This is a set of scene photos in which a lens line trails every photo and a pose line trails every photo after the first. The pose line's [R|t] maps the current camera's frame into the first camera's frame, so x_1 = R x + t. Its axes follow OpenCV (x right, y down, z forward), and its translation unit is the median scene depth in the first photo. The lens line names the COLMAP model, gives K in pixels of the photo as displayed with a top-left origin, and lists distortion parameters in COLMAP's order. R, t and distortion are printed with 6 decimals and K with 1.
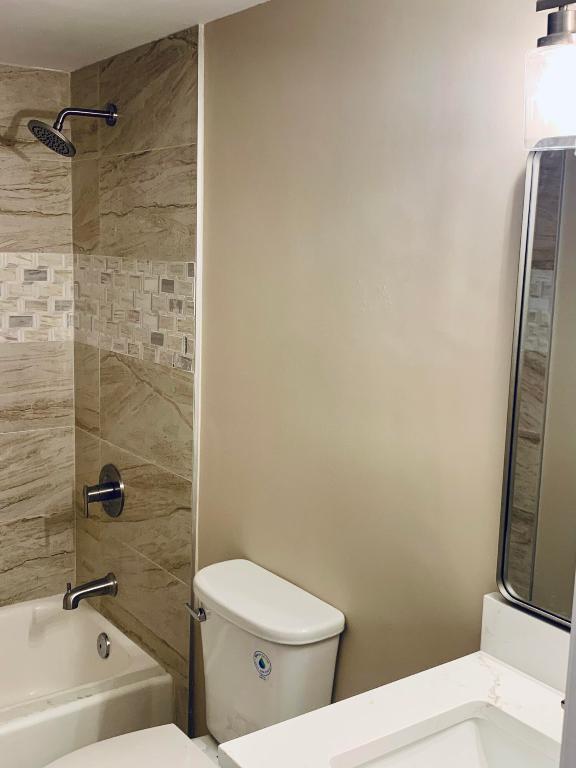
lens RADIAL K [[894.2, 0, 288.0], [0, 894.2, 384.0], [0, 0, 1]] dist [0.166686, -0.485814]
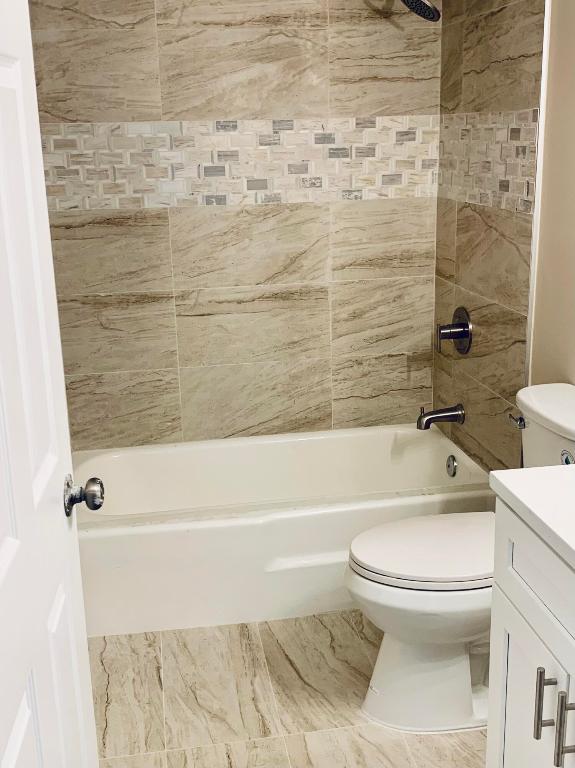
lens RADIAL K [[894.2, 0, 287.5], [0, 894.2, 384.0], [0, 0, 1]] dist [0.166686, -0.485814]
pose [[0.906976, 0.067269, -0.415776, 0.077897], [-0.017395, 0.992304, 0.122601, 0.051409], [0.420823, -0.103964, 0.901166, -0.108766]]
